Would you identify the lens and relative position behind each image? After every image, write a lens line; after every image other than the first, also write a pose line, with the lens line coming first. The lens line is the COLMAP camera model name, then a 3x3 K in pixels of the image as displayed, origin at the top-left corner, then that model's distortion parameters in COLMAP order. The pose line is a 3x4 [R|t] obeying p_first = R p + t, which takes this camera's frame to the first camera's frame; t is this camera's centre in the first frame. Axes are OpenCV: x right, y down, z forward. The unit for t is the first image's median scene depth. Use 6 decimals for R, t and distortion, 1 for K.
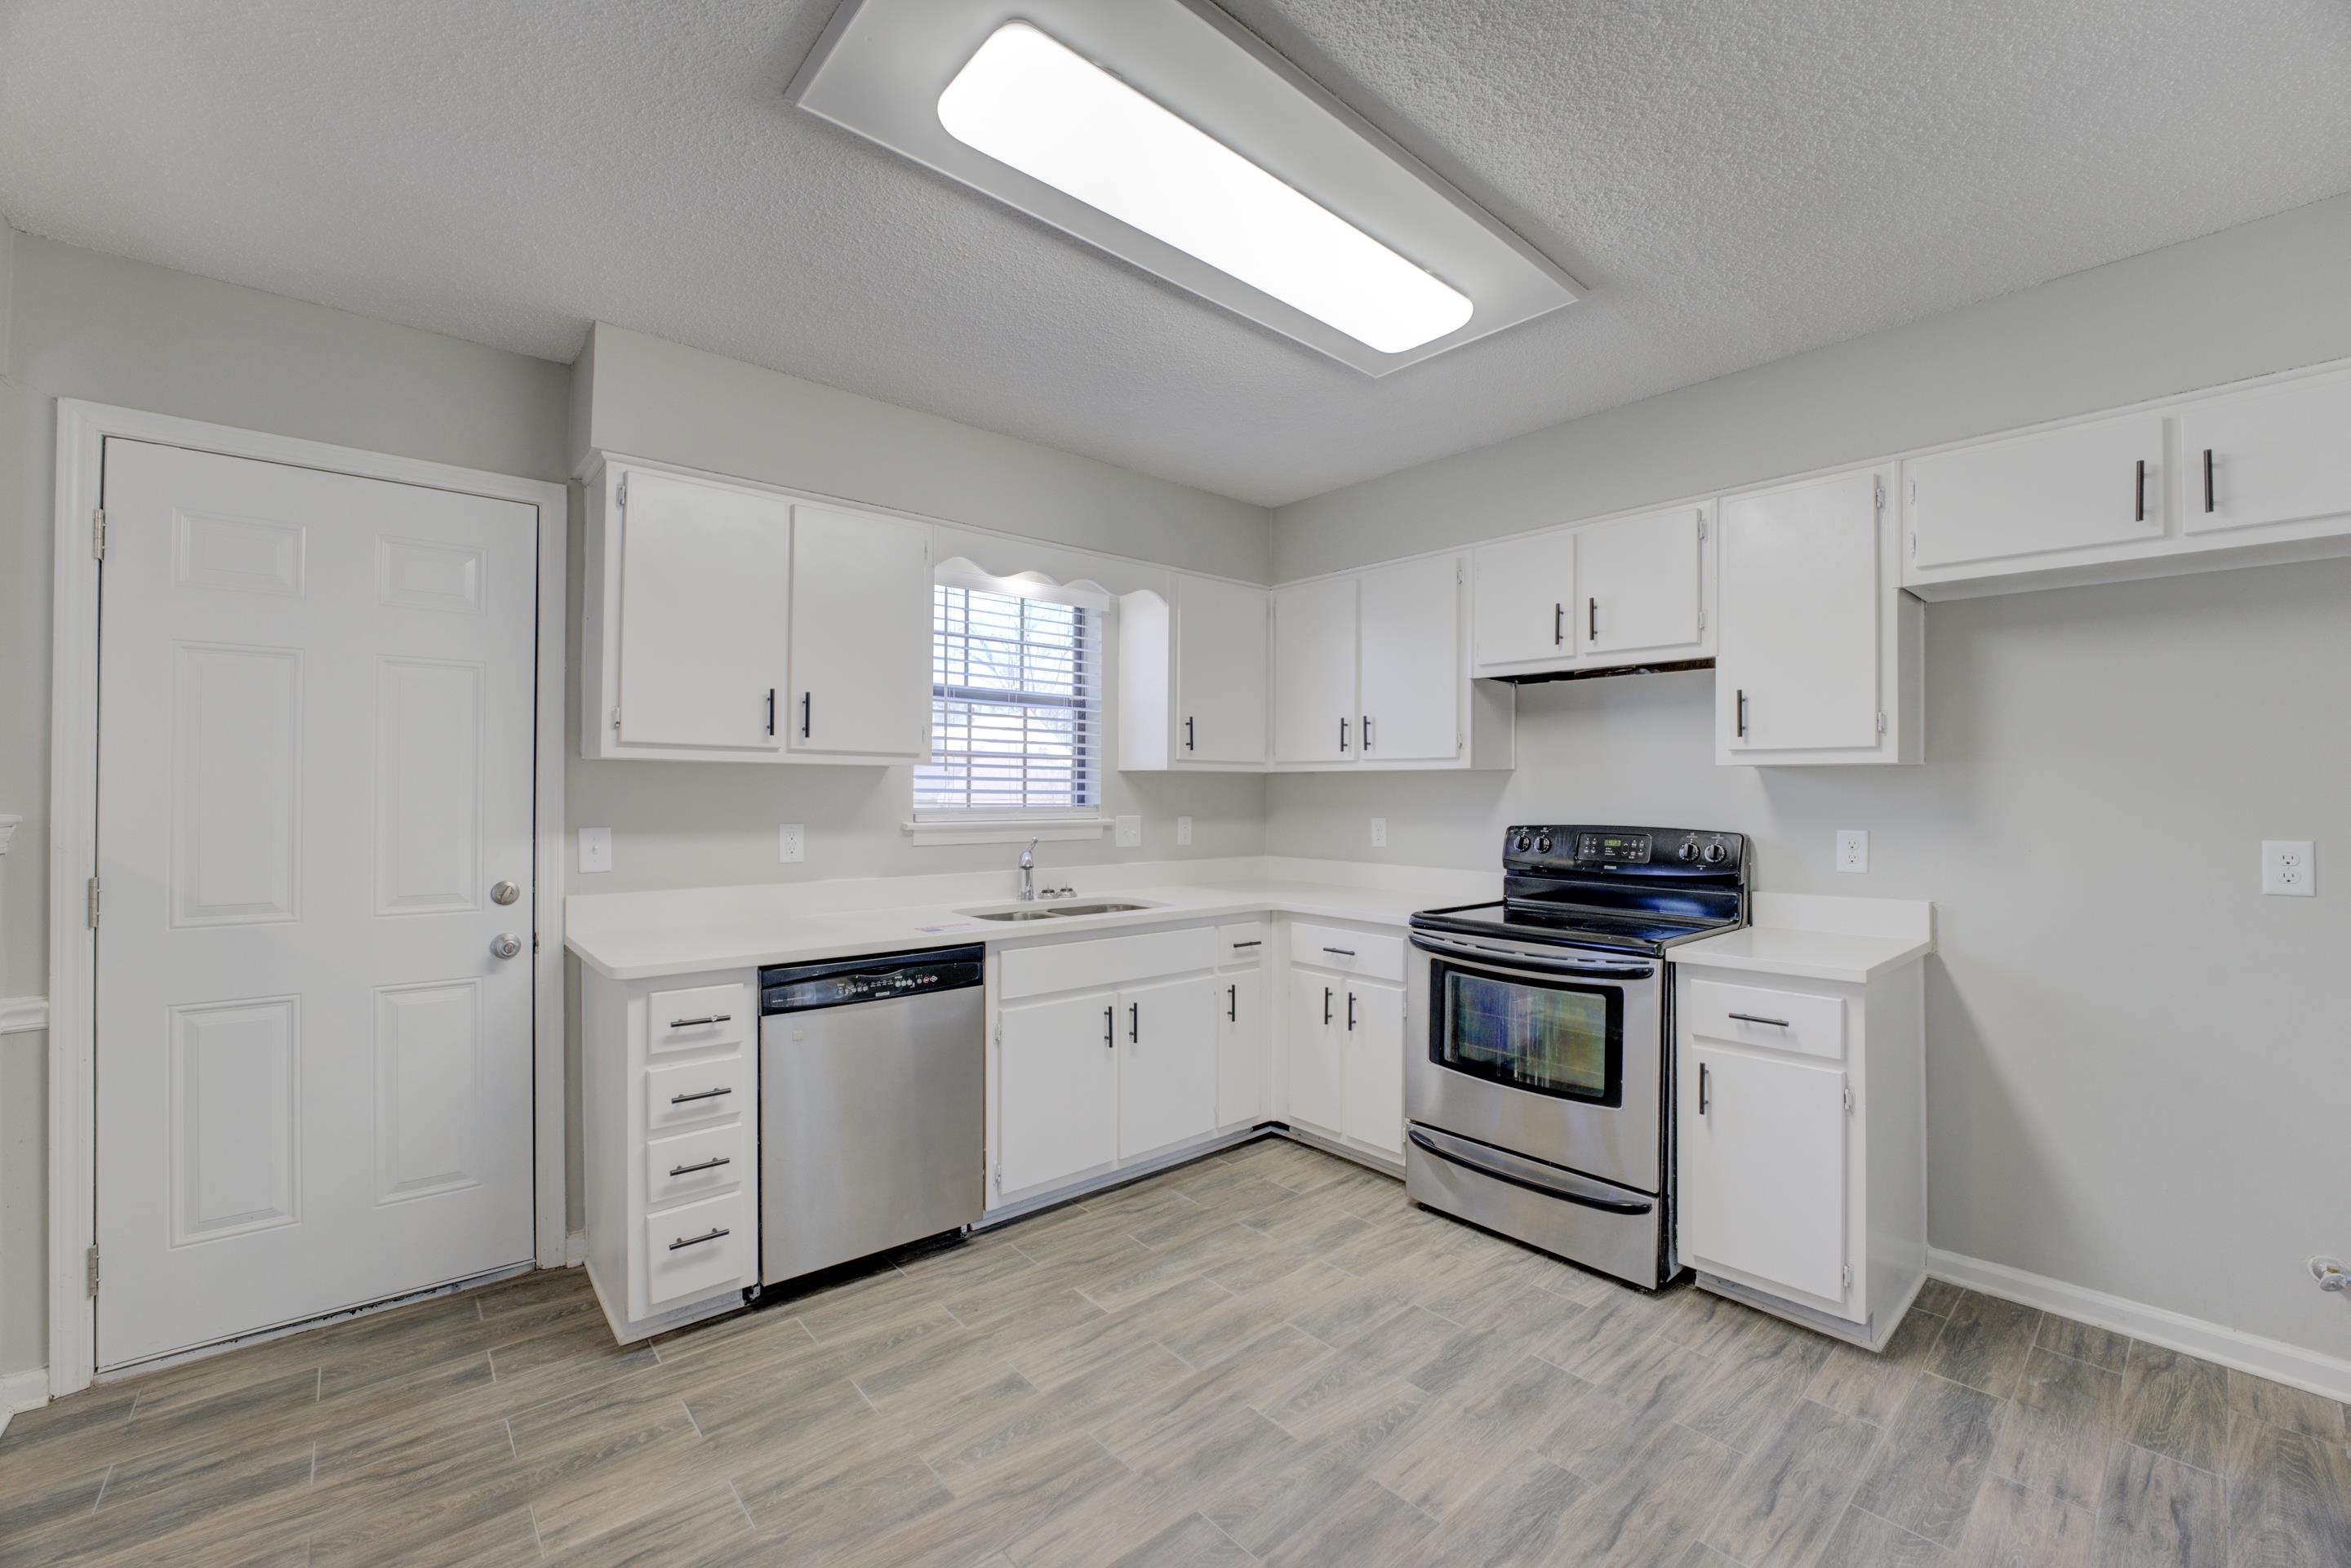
lens RADIAL K [[945.9, 0, 1167.2], [0, 945.9, 786.1], [0, 0, 1]] dist [-0.032683, 0.005374]
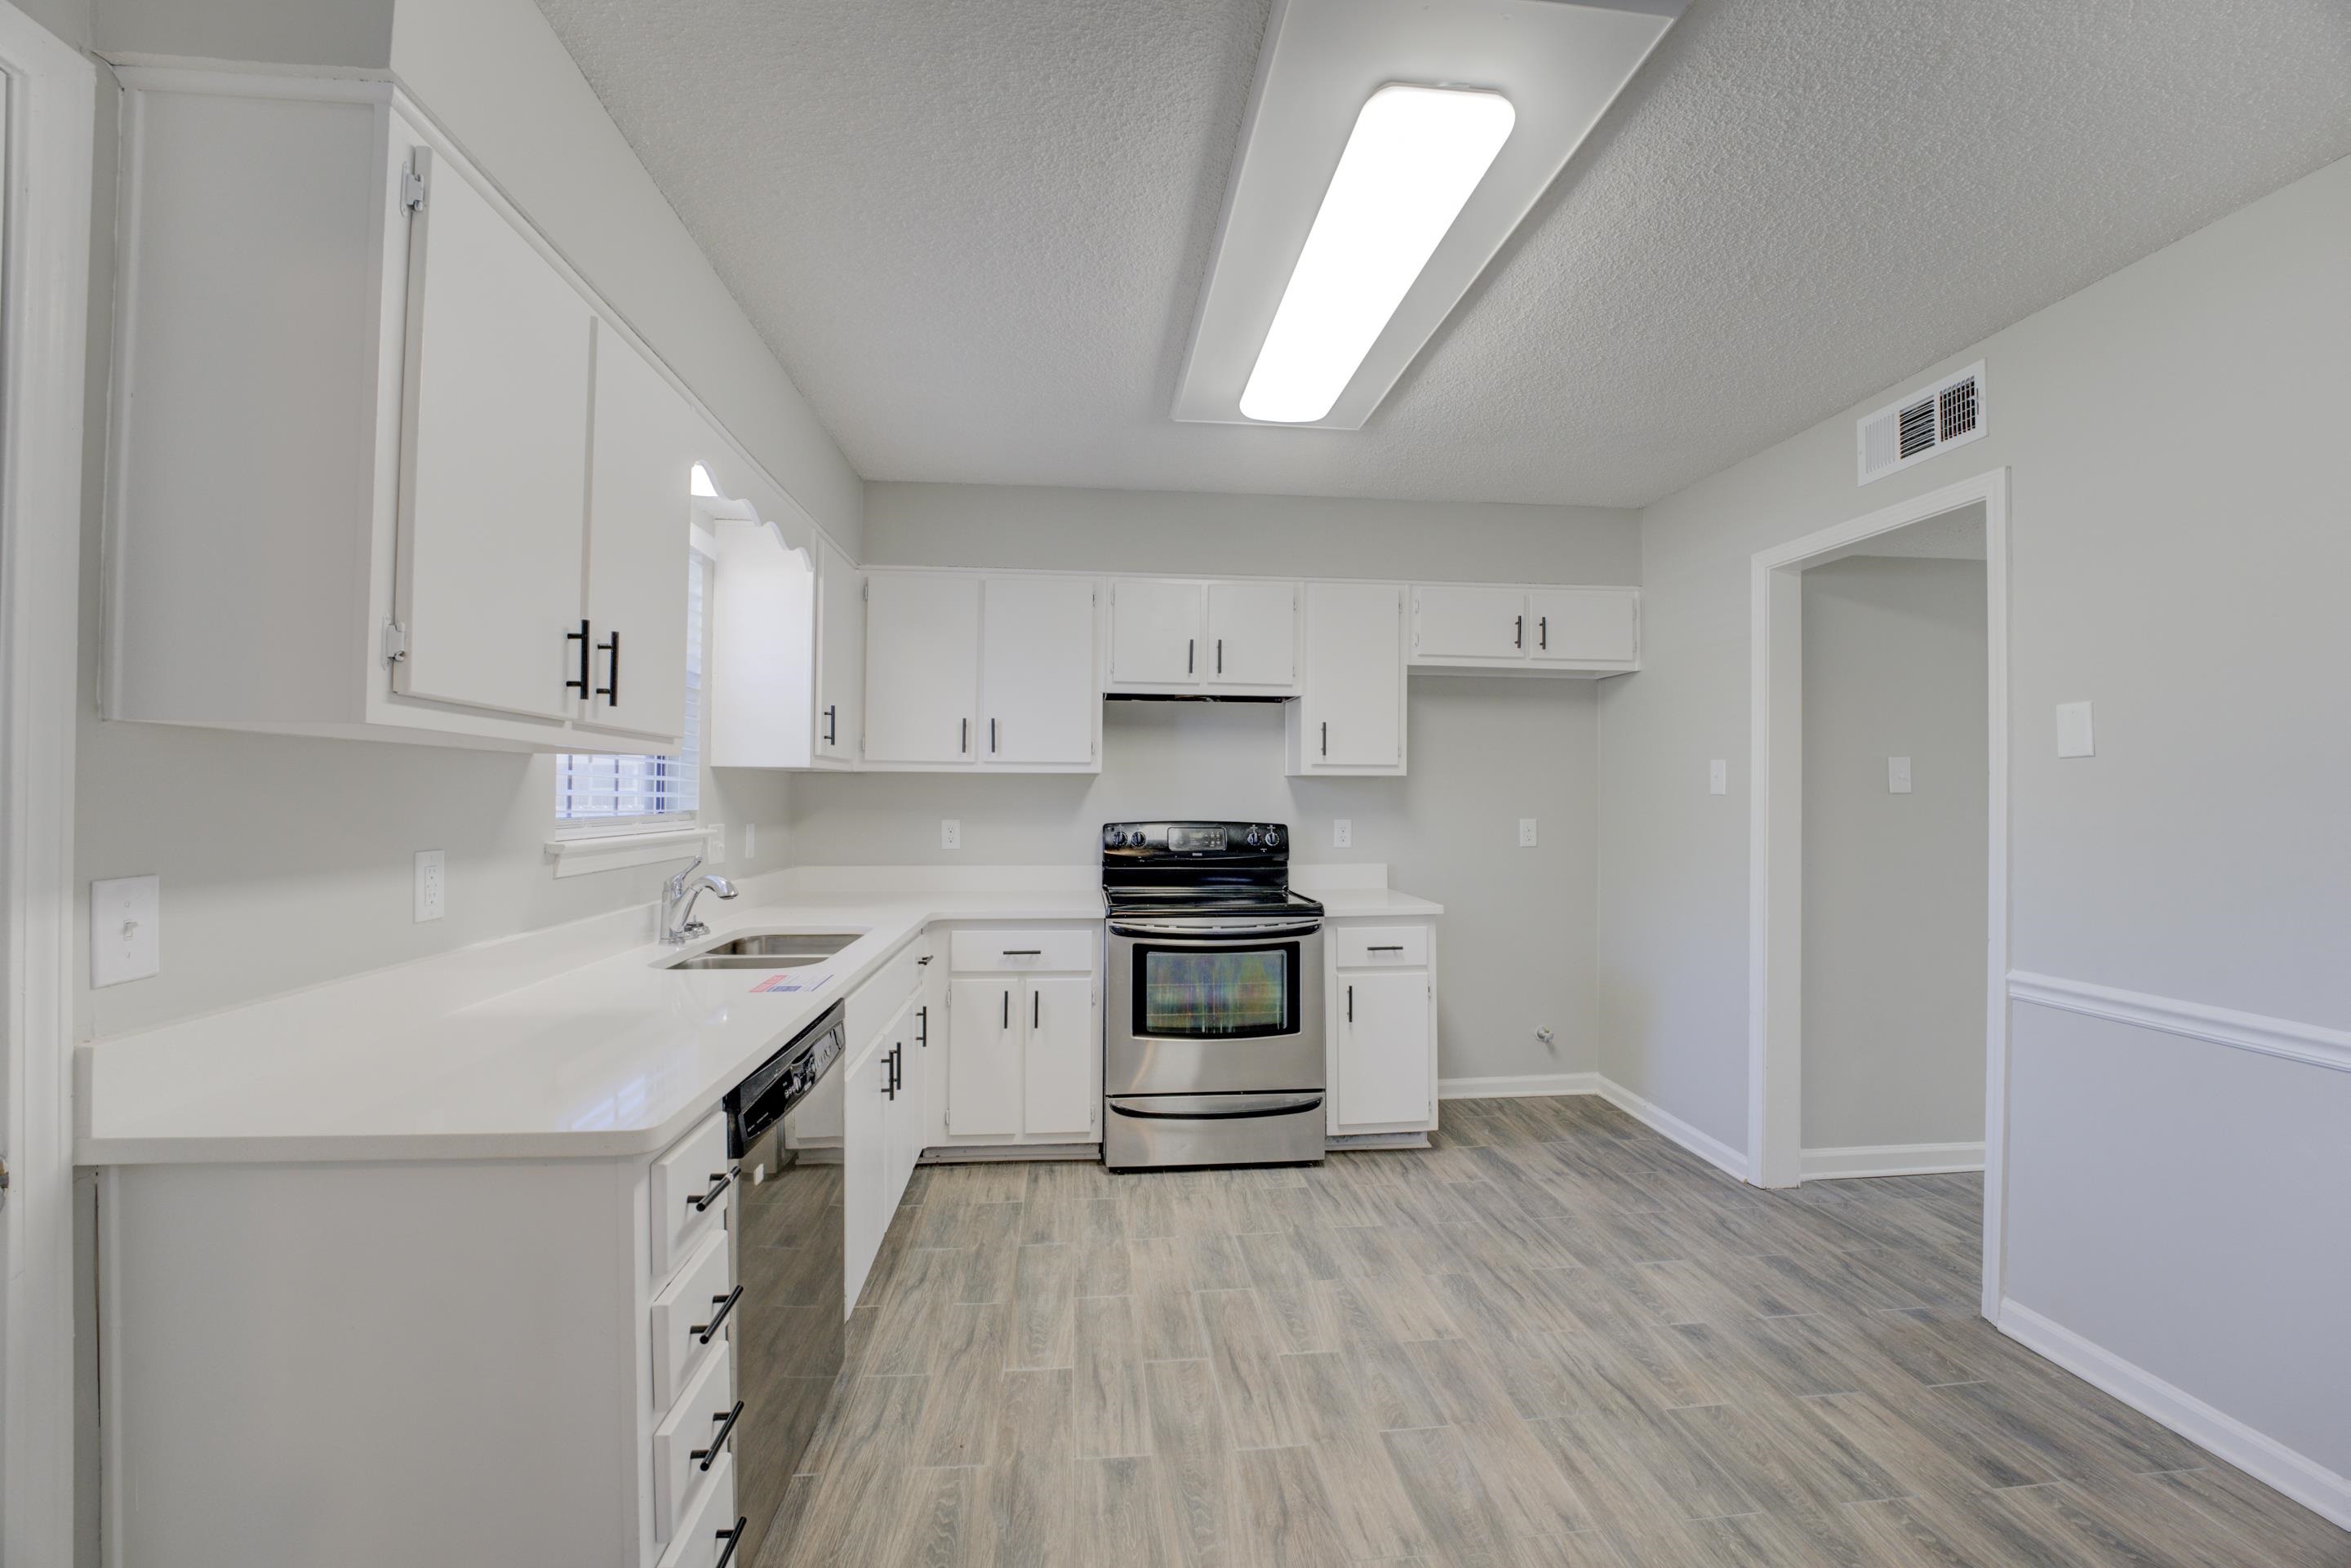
lens RADIAL K [[945.9, 0, 1167.2], [0, 945.9, 786.1], [0, 0, 1]] dist [-0.032683, 0.005374]
pose [[0.577880, 0.006053, 0.816099, -0.693958], [-0.006195, 0.999976, -0.003030, -0.000097], [-0.816098, -0.003304, 0.577904, 0.370453]]
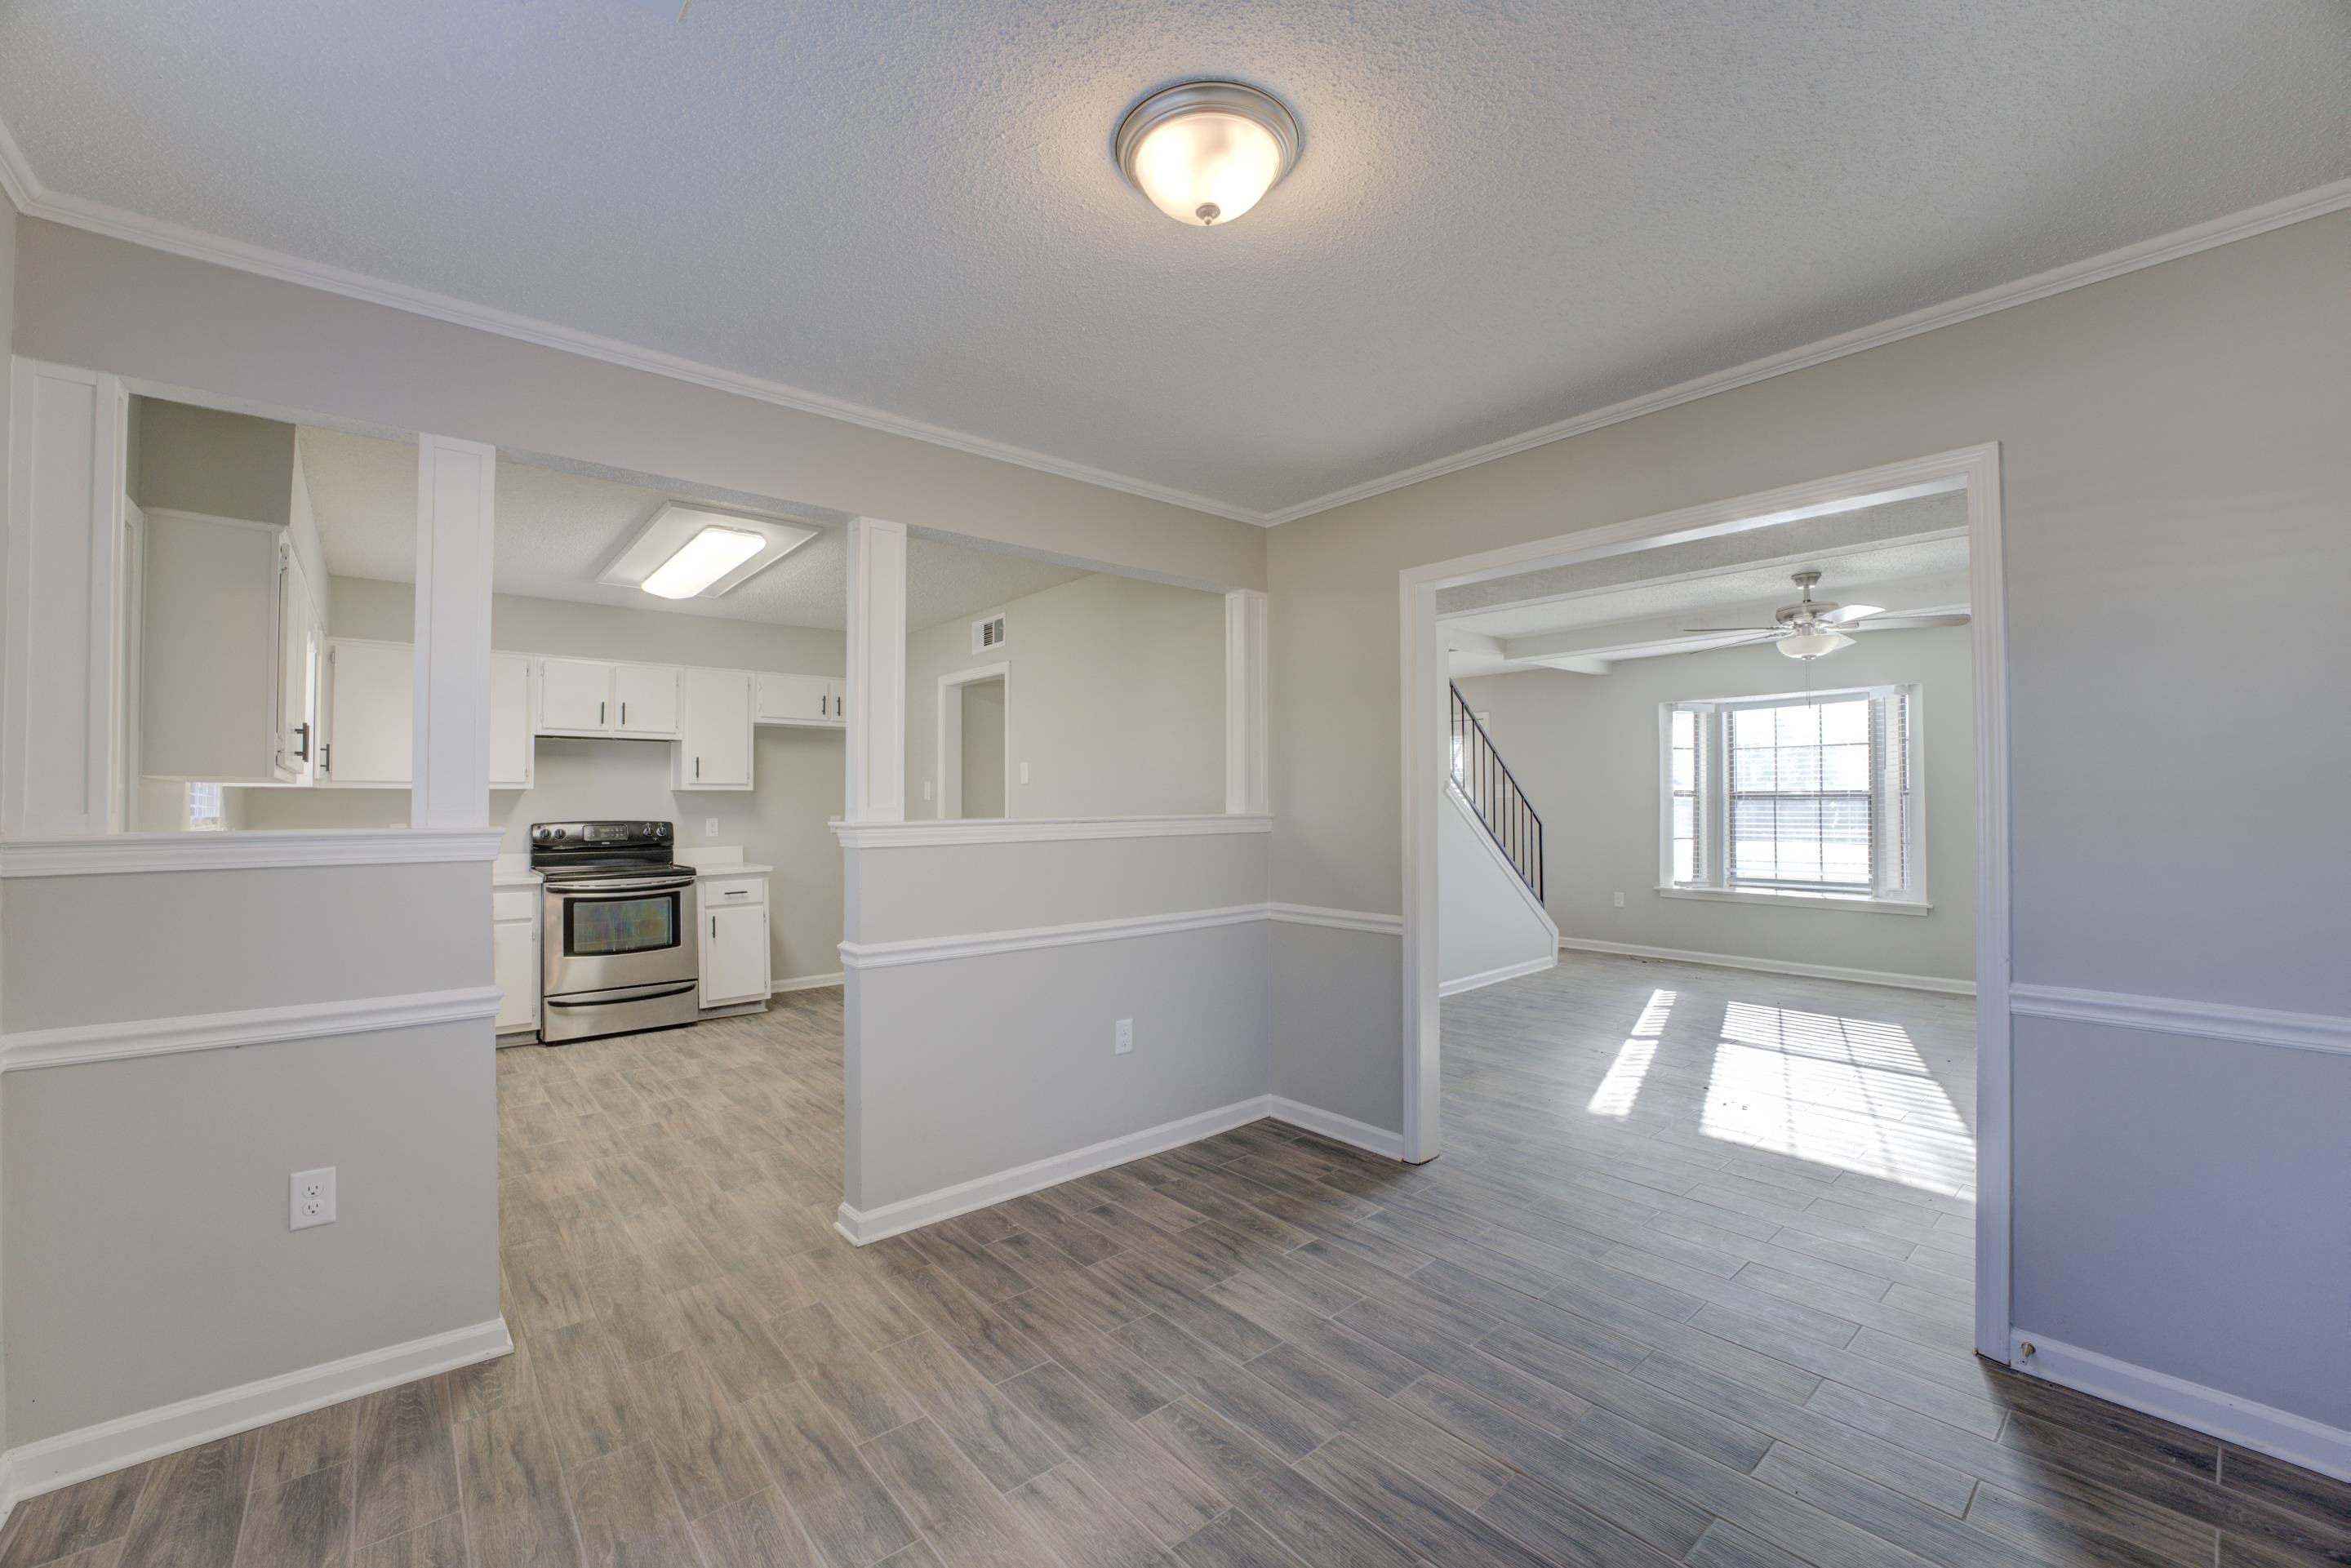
lens RADIAL K [[945.9, 0, 1167.2], [0, 945.9, 786.1], [0, 0, 1]] dist [-0.032683, 0.005374]
pose [[0.010521, 0.012002, 0.999873, -1.654326], [0.001252, 0.999927, -0.012016, -0.003636], [-0.999944, 0.001378, 0.010506, -0.160862]]
